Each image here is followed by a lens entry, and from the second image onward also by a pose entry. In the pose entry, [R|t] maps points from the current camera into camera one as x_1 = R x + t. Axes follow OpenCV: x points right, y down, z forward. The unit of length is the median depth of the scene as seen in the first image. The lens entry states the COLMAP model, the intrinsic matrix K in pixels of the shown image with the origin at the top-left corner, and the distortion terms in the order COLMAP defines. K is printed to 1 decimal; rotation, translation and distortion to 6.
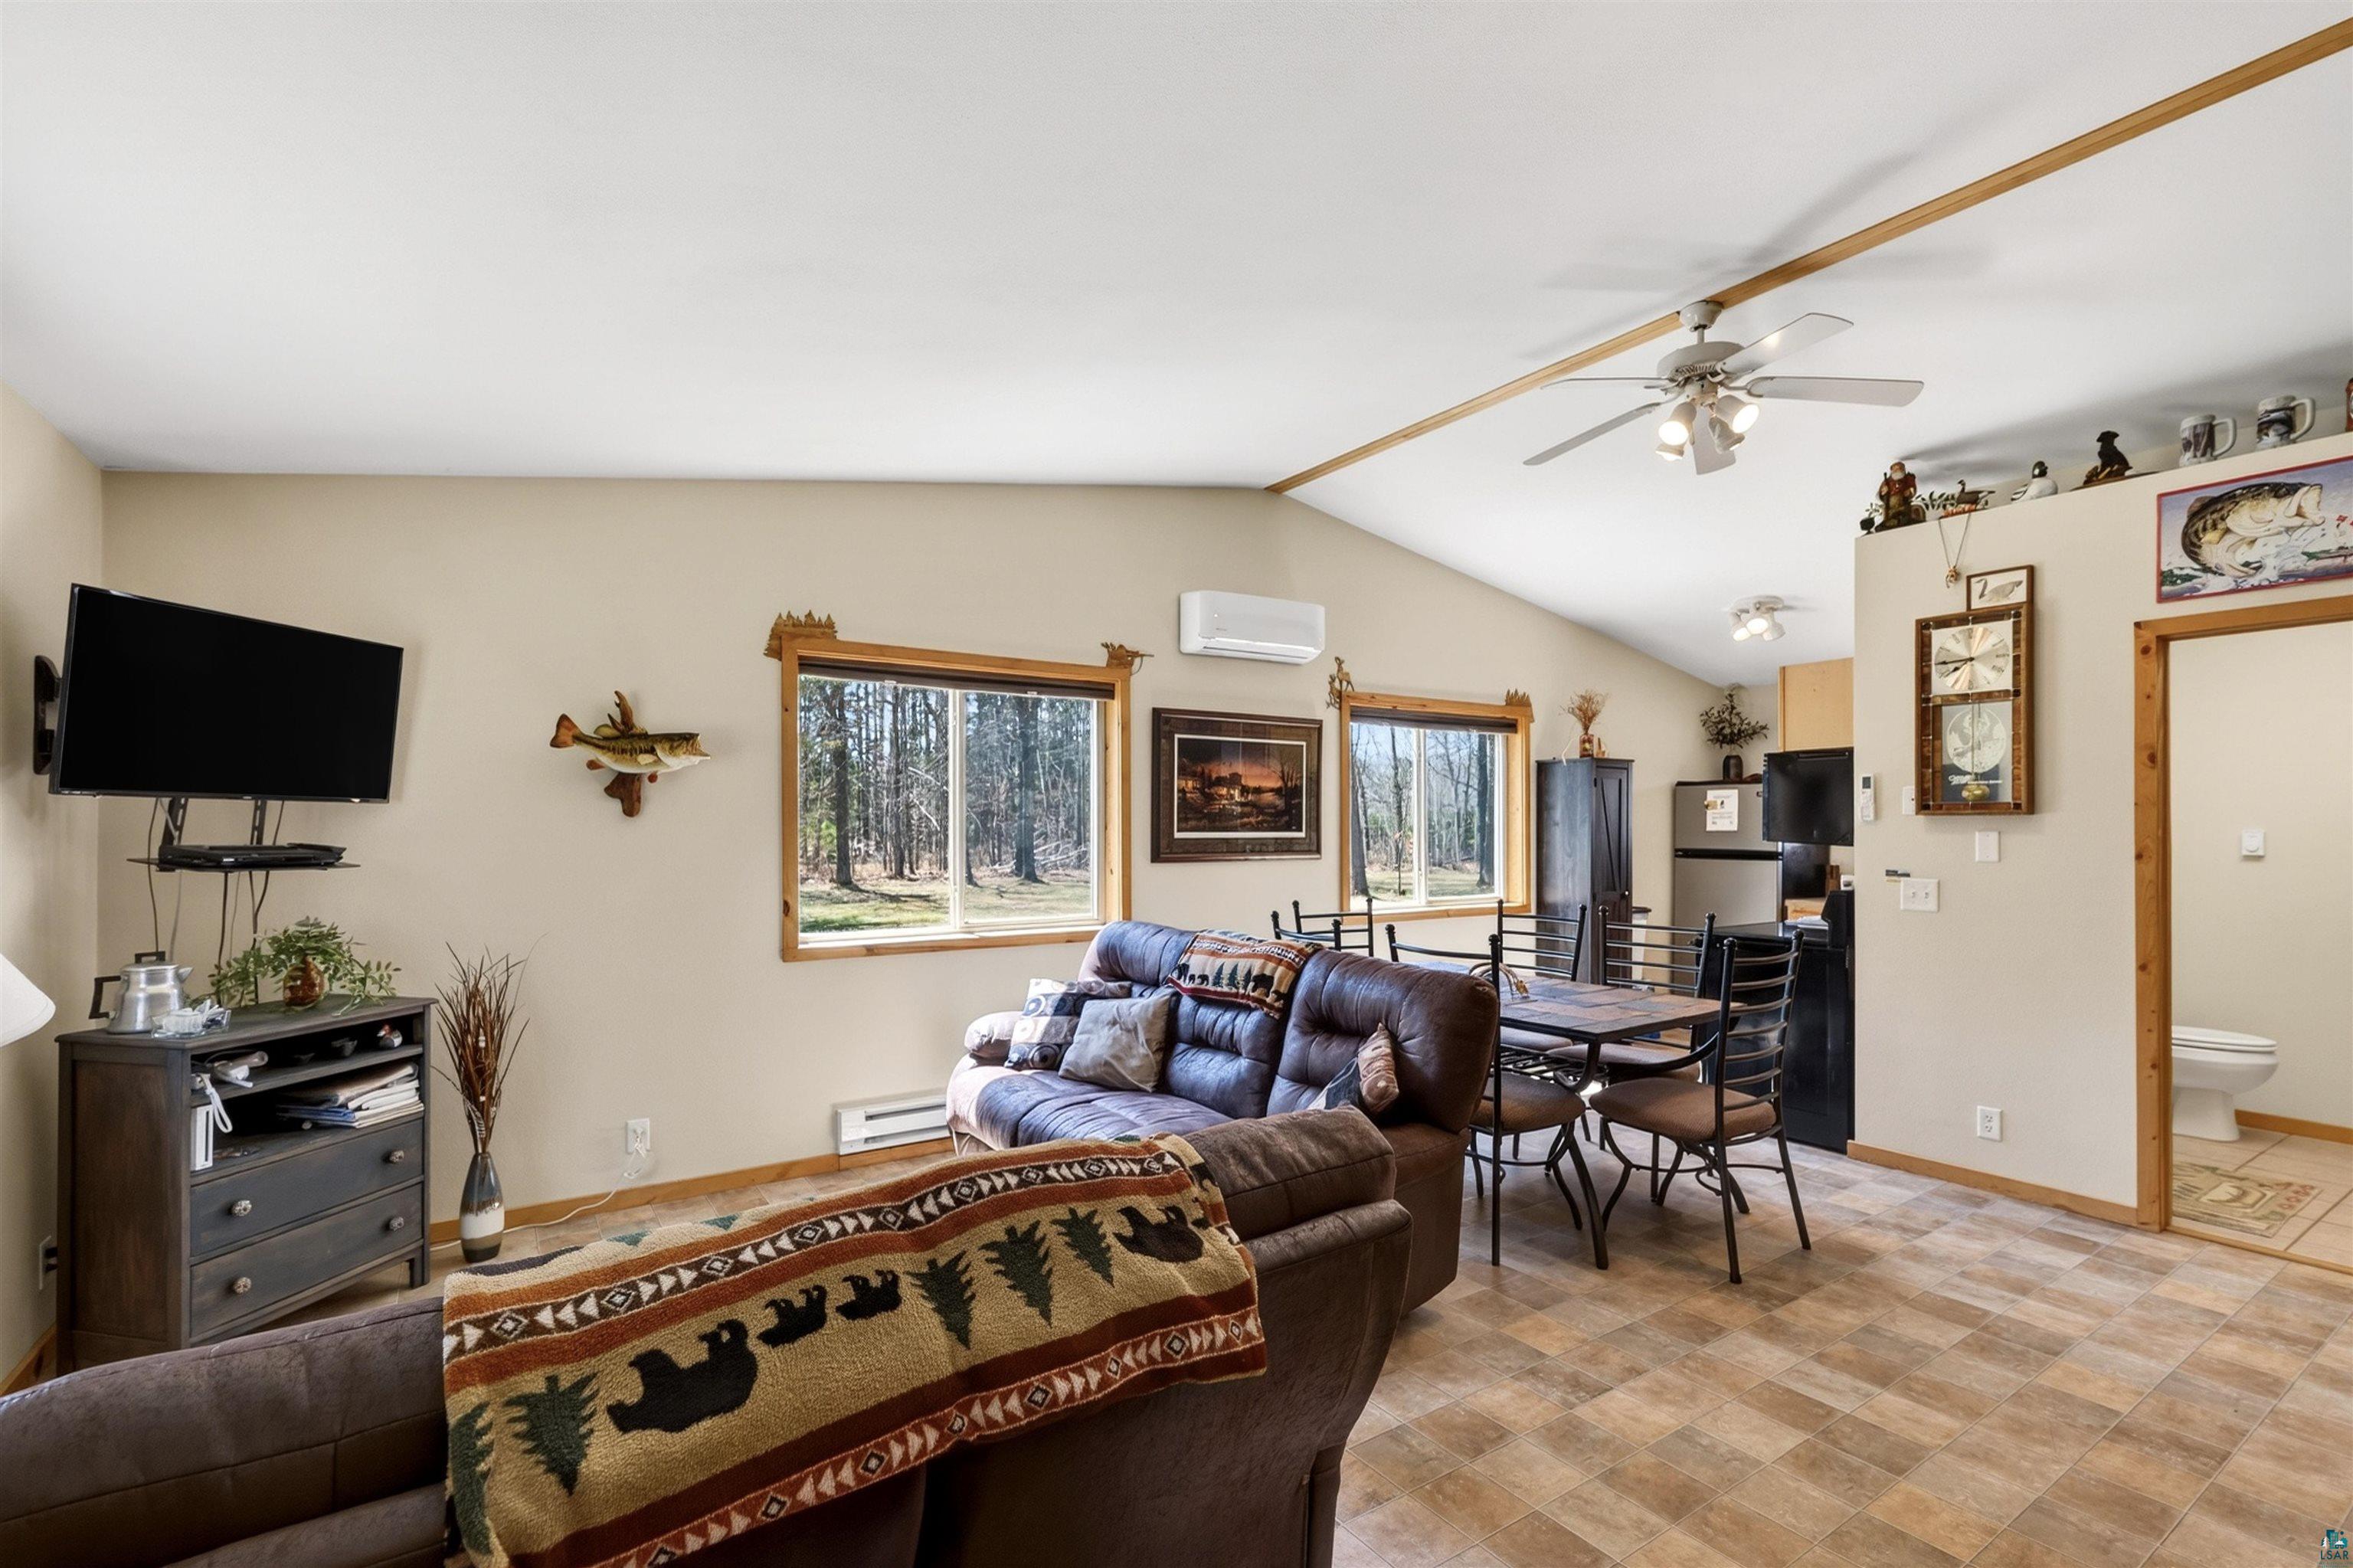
lens RADIAL K [[1036.7, 0, 1167.7], [0, 1036.7, 825.3], [0, 0, 1]] dist [-0.000130, 0.000076]
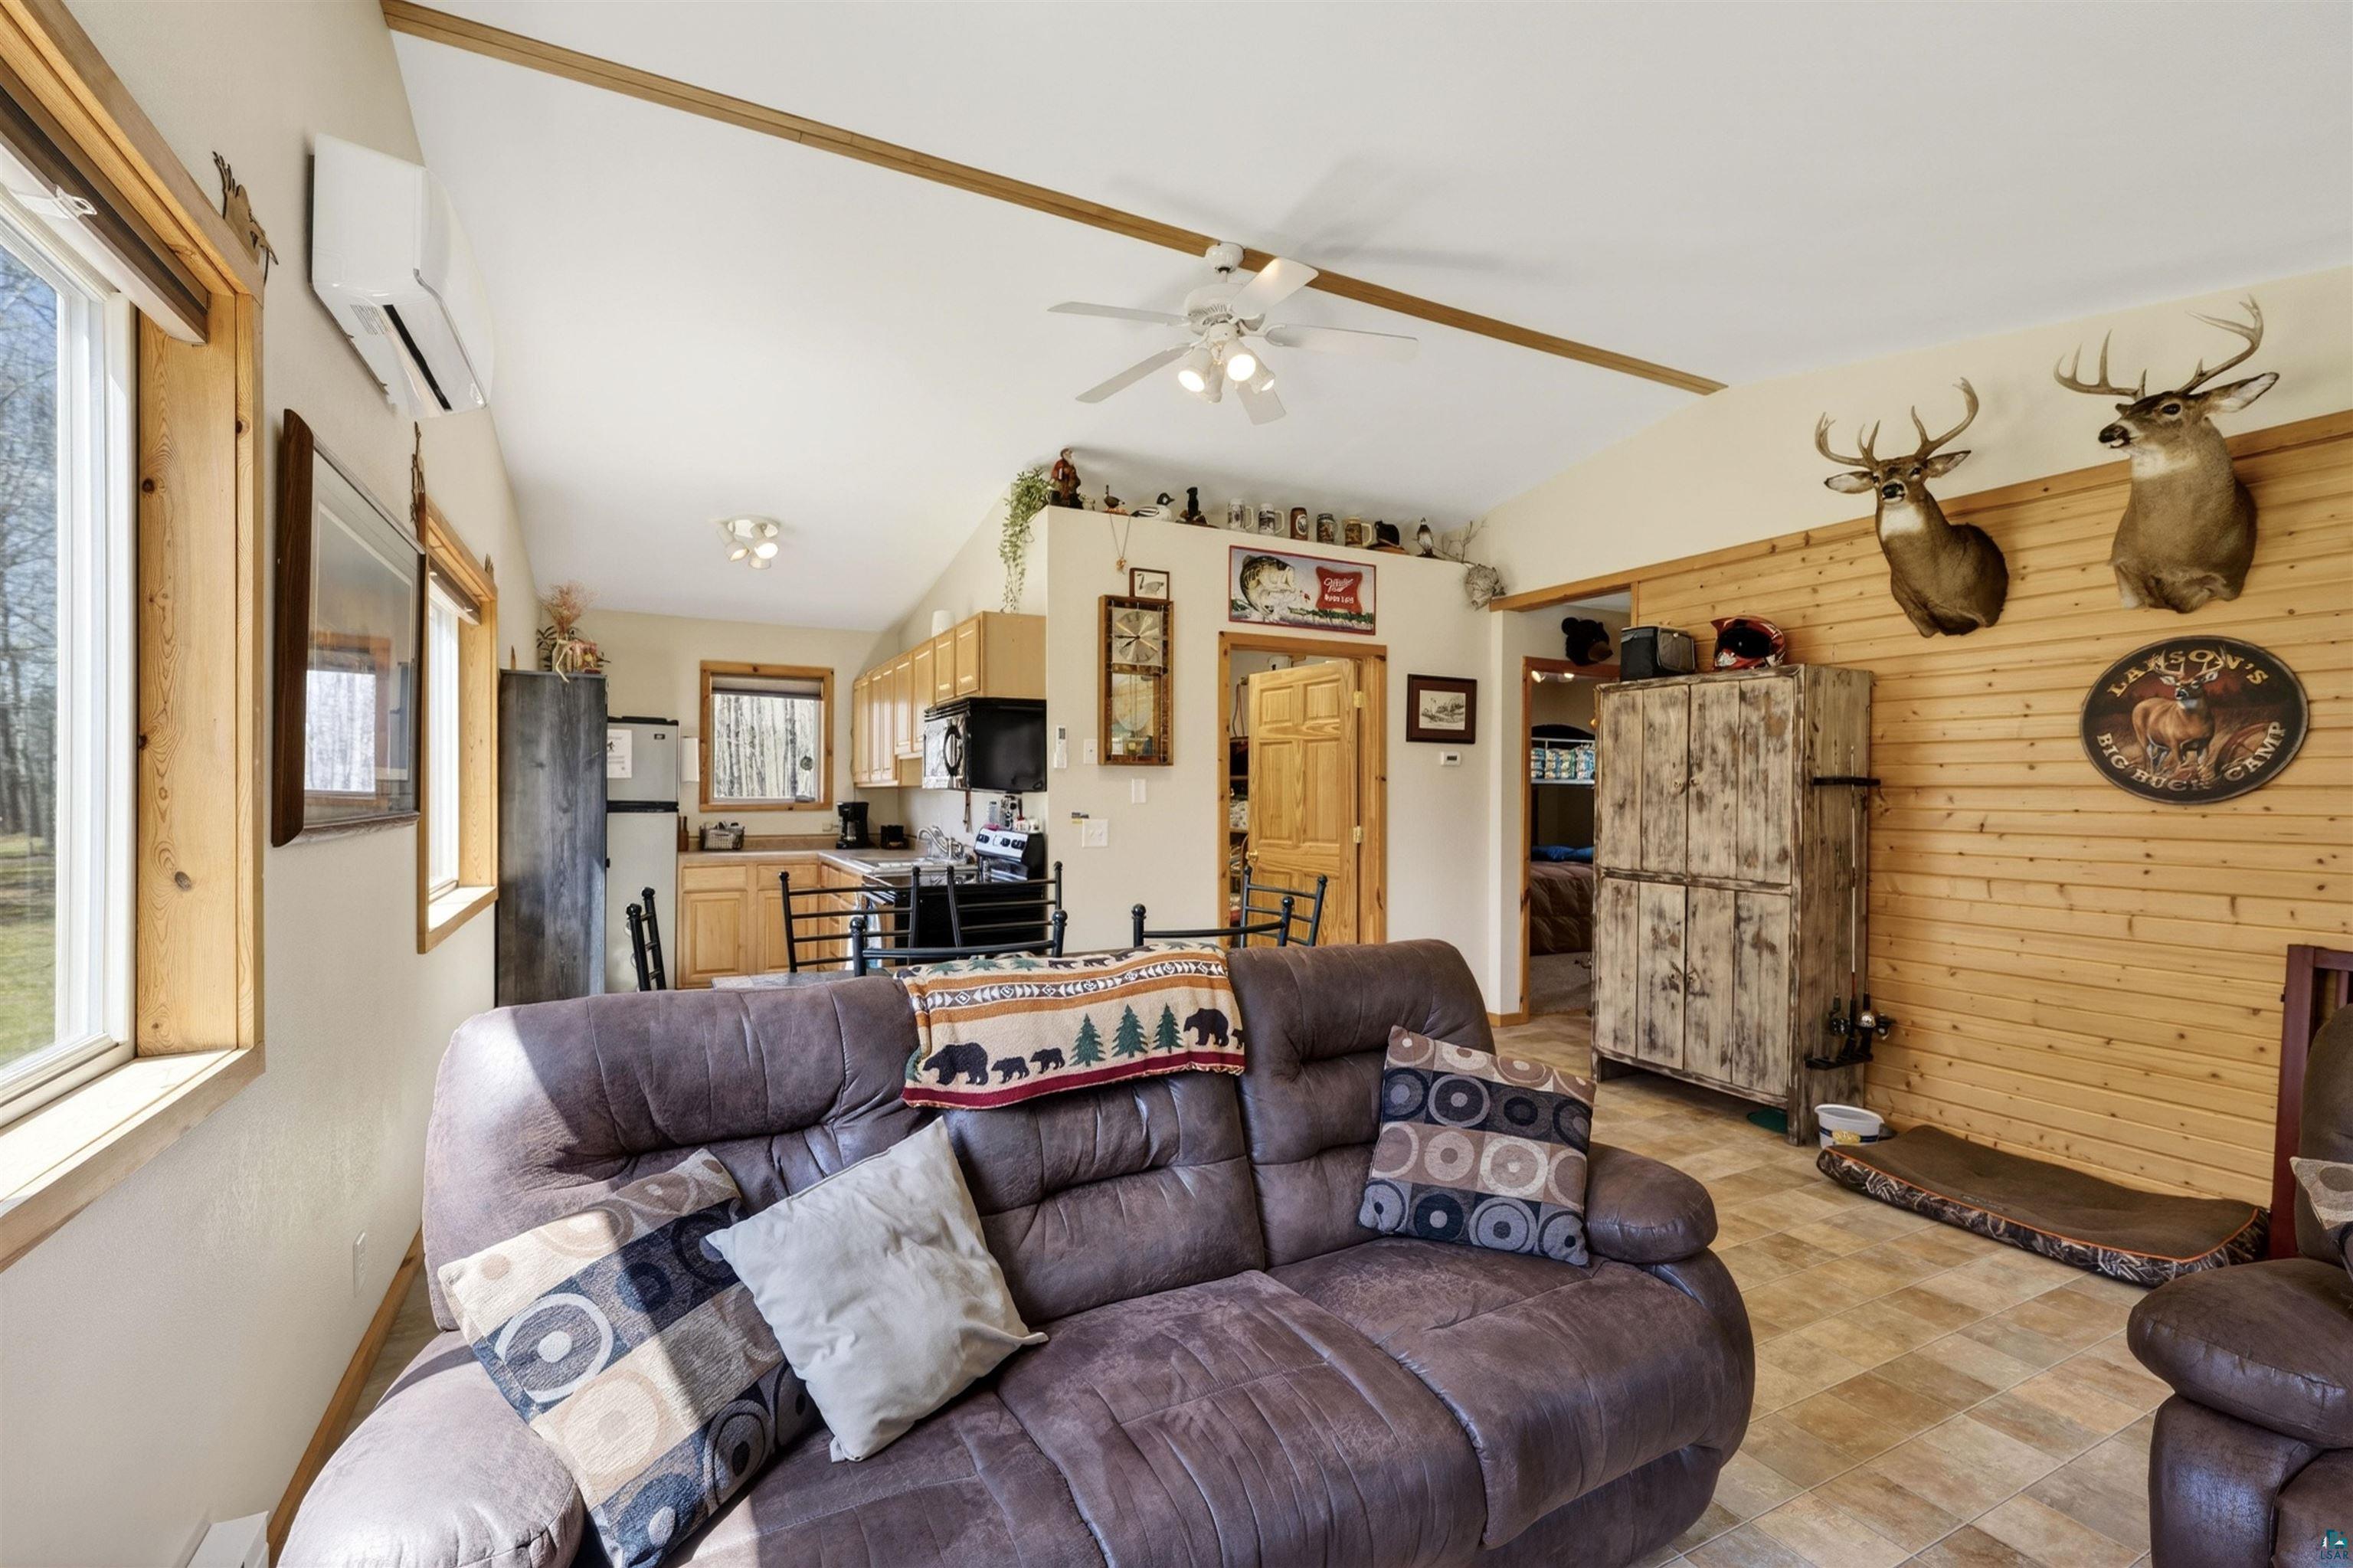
lens RADIAL K [[1025.3, 0, 1167.9], [0, 1025.3, 788.7], [0, 0, 1]] dist [-0.000862, -0.000566]
pose [[0.105950, 0.001161, 0.994371, -0.443830], [-0.009393, 0.999956, -0.000167, 0.018369], [-0.994327, -0.009323, 0.105957, 0.886518]]
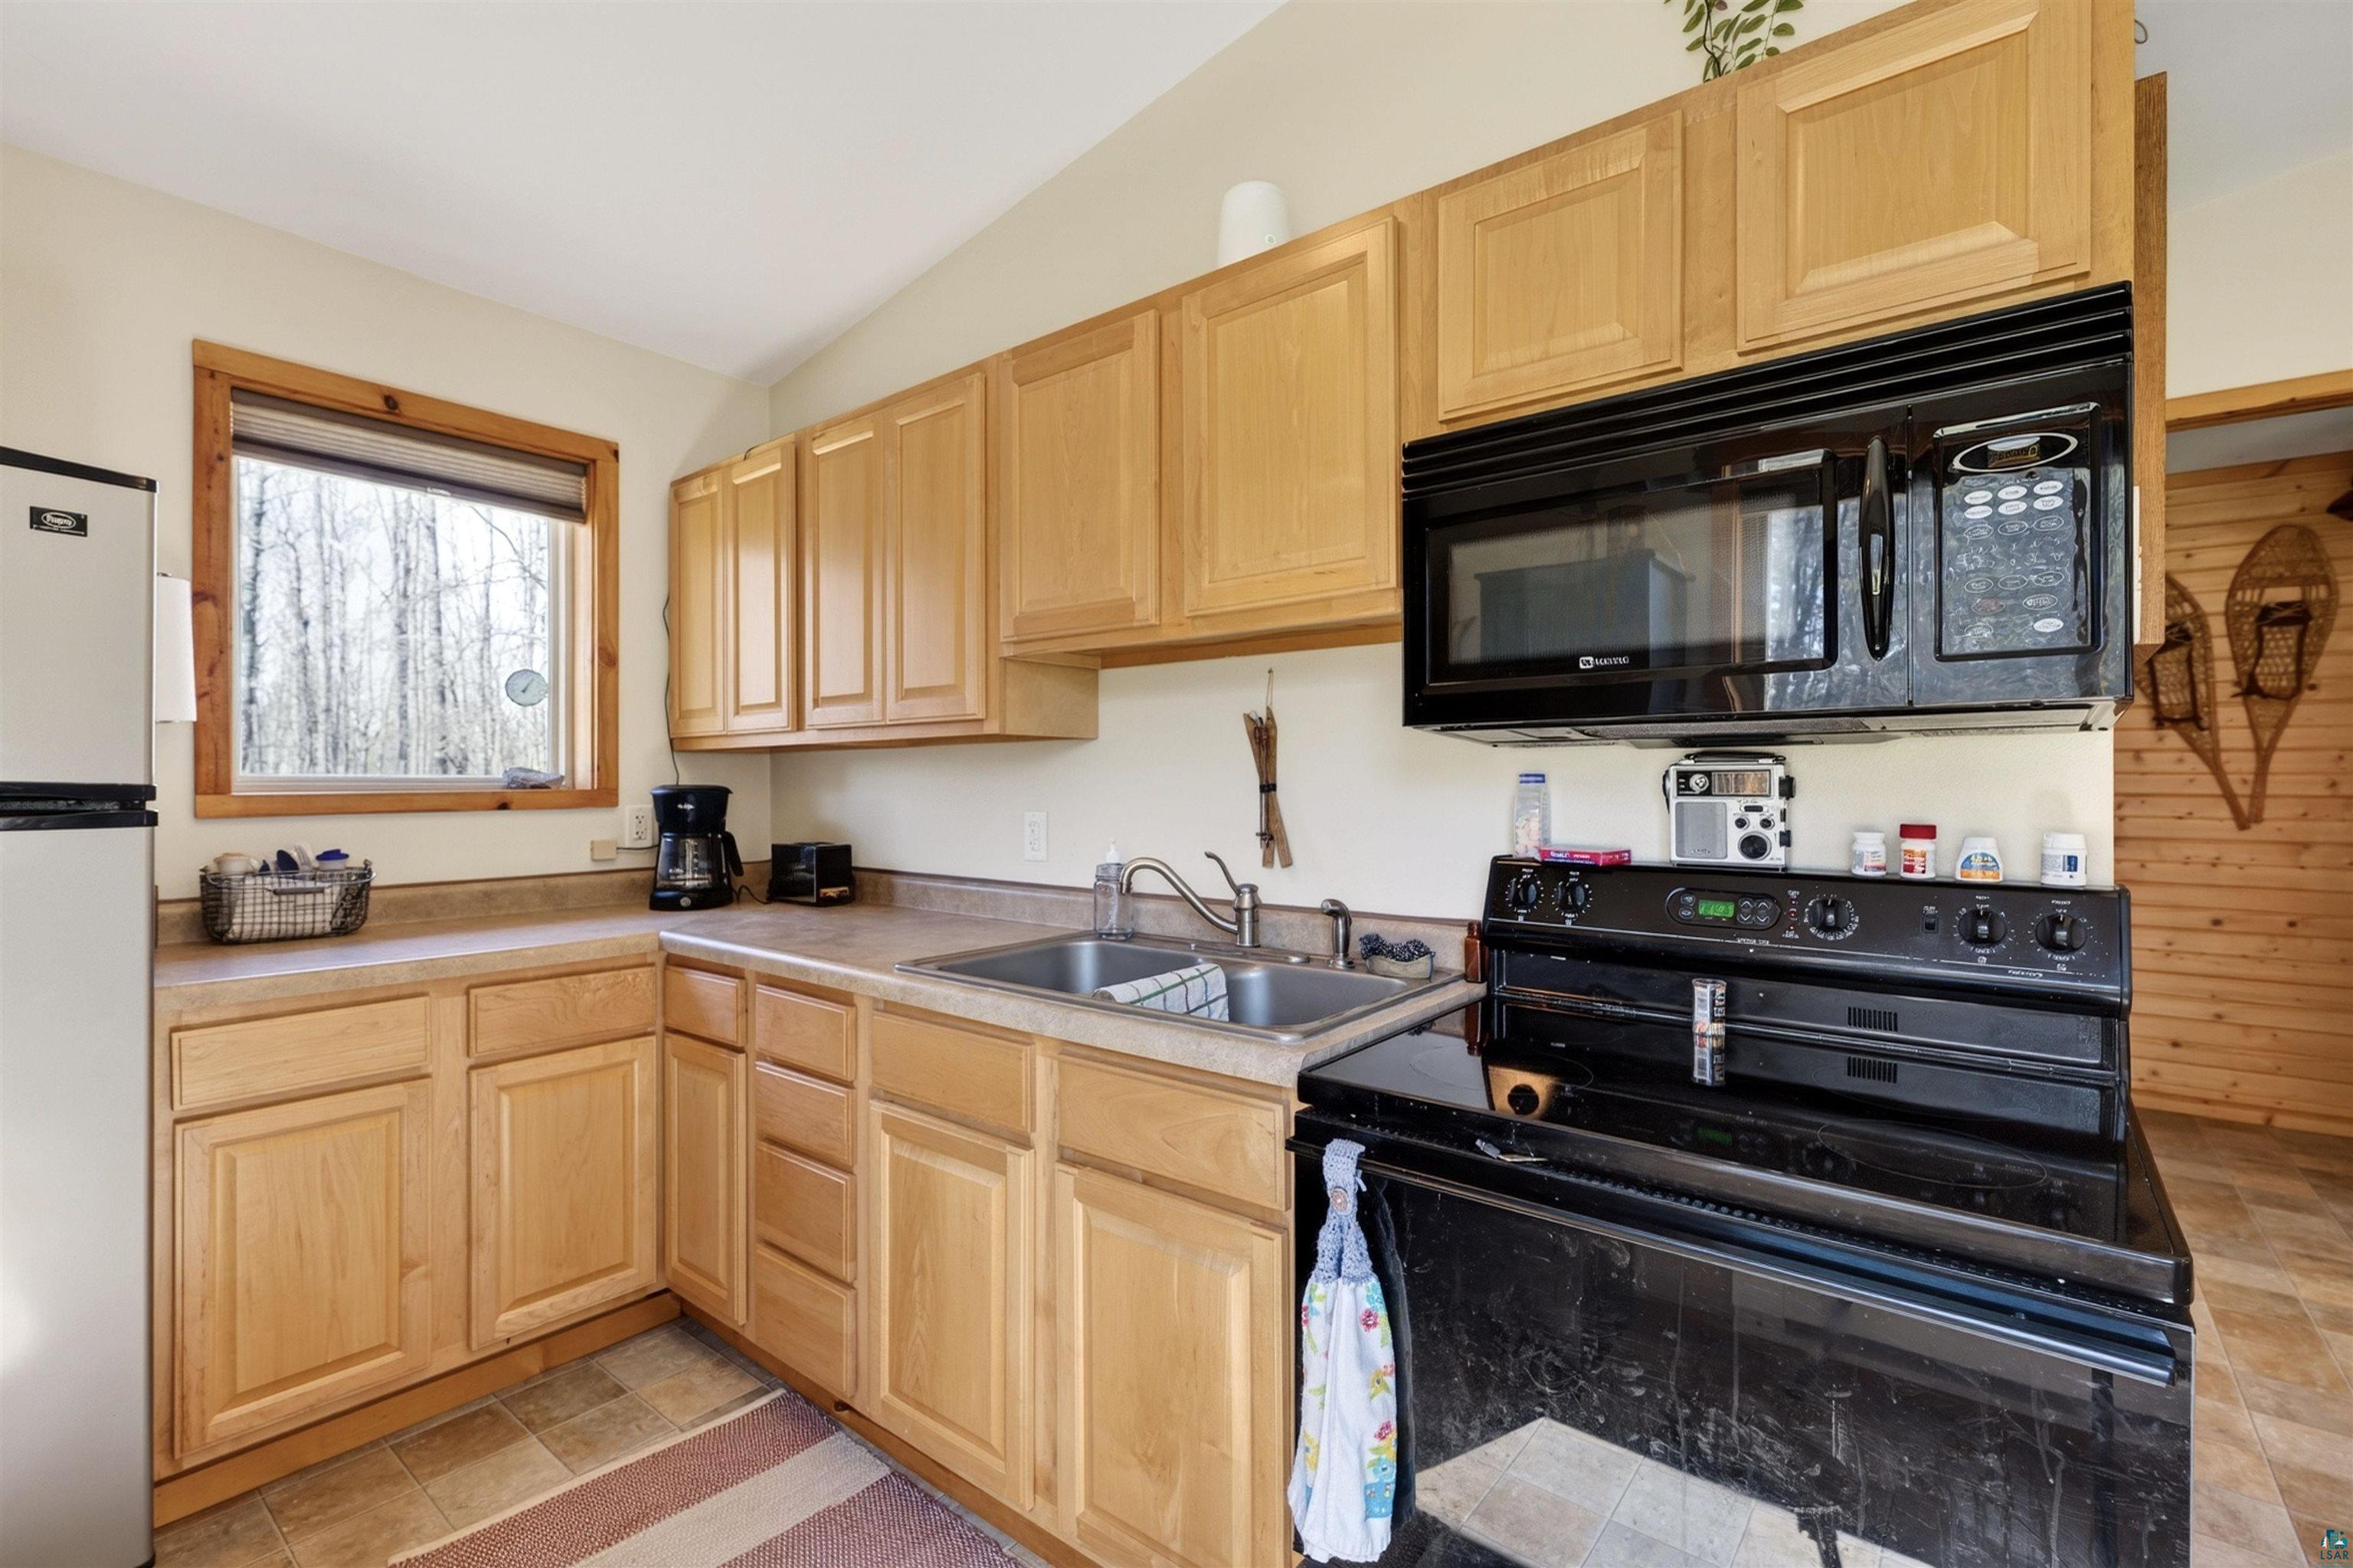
lens RADIAL K [[1033.8, 0, 1175.6], [0, 1033.8, 763.2], [0, 0, 1]] dist [-0.000479, -0.000343]
pose [[-0.313748, 0.012817, 0.949420, 0.545451], [-0.002518, 0.999894, -0.014330, 0.041811], [-0.949503, -0.006887, -0.313683, 1.556769]]
